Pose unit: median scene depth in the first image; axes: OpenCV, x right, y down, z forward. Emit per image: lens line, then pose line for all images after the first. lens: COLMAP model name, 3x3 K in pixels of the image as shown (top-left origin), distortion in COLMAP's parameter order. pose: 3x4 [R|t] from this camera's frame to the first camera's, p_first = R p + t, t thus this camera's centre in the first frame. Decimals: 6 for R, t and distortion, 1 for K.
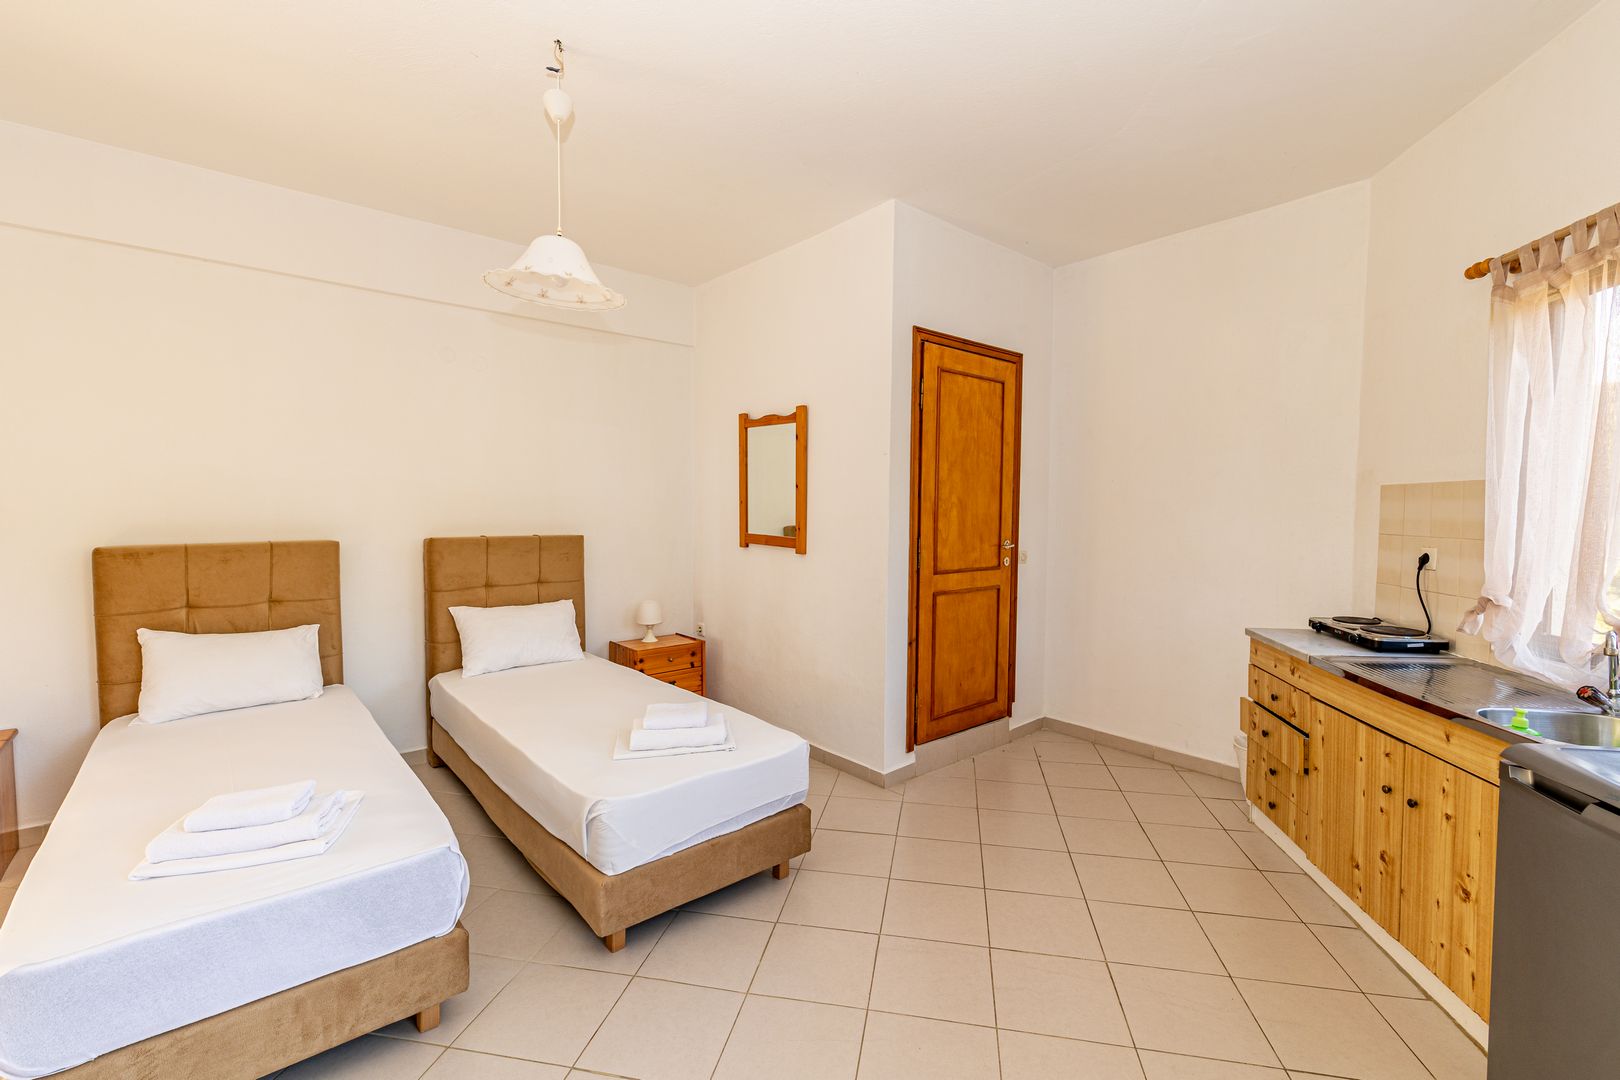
lens RADIAL K [[690.6, 0, 810.0], [0, 690.6, 540.0], [0, 0, 1]] dist [-0.002398, -0.000322]
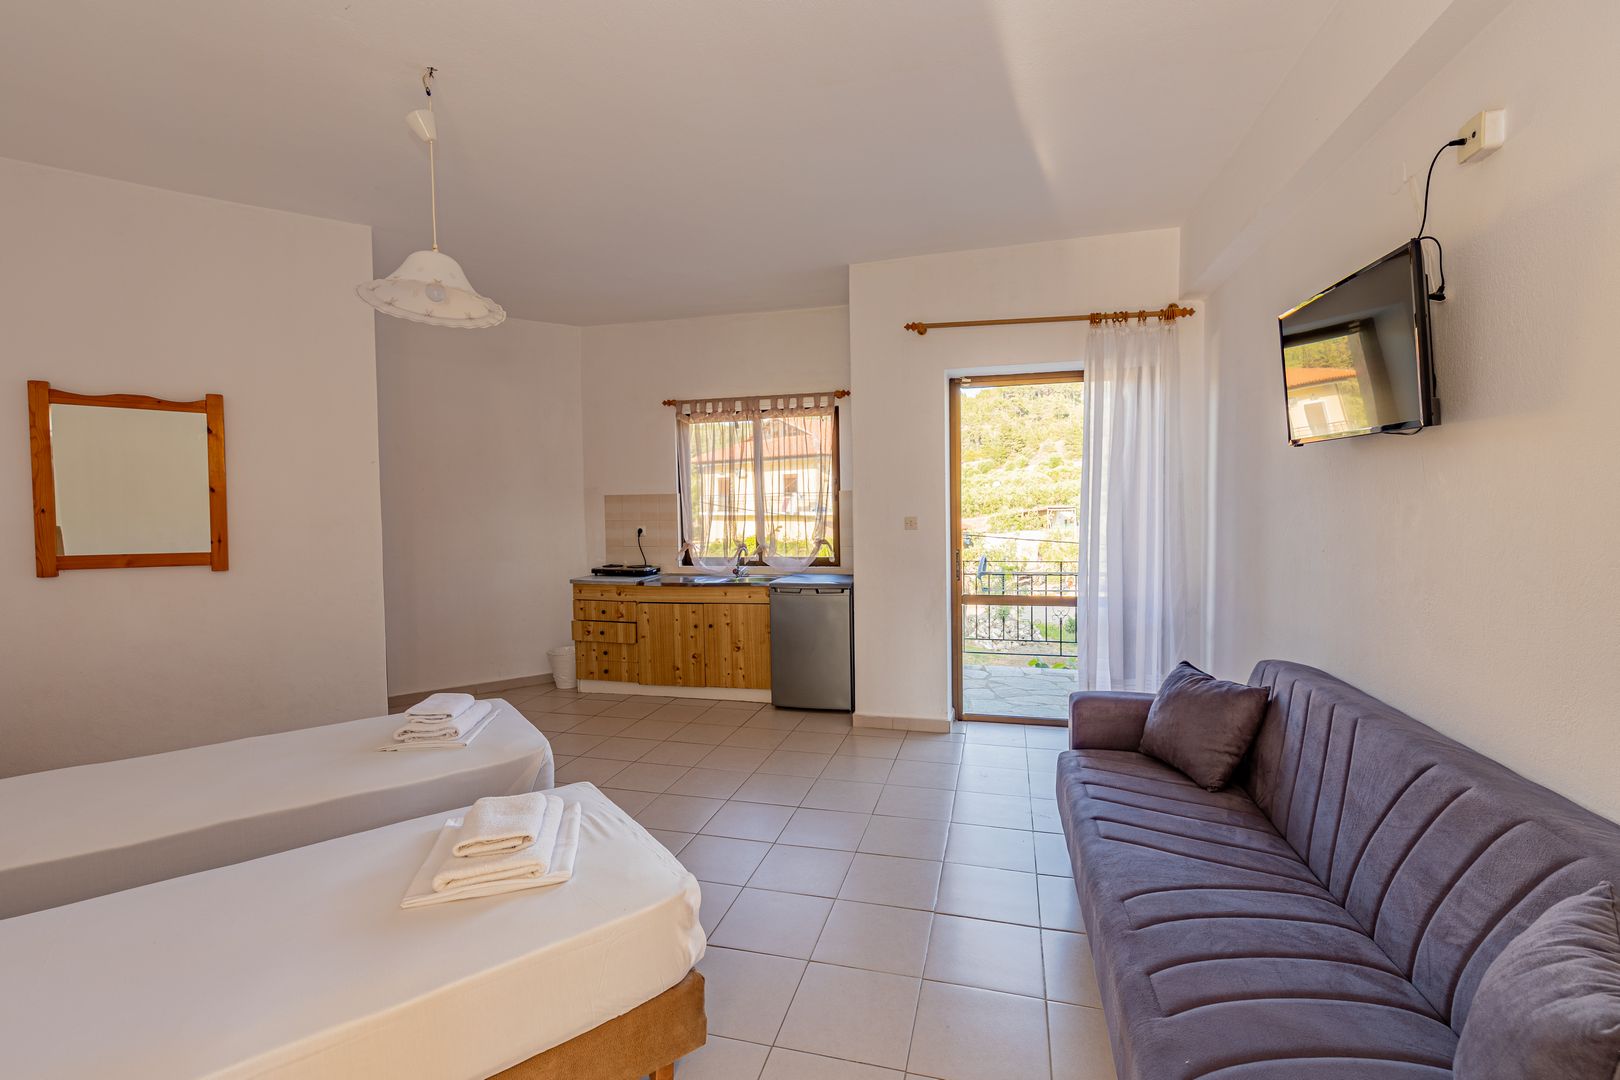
lens RADIAL K [[690.6, 0, 810.0], [0, 690.6, 540.0], [0, 0, 1]] dist [-0.002398, -0.000322]
pose [[0.082177, -0.058900, 0.994876, -1.099060], [0.061613, 0.996643, 0.053915, -0.025327], [-0.994711, 0.056866, 0.085530, 0.299740]]
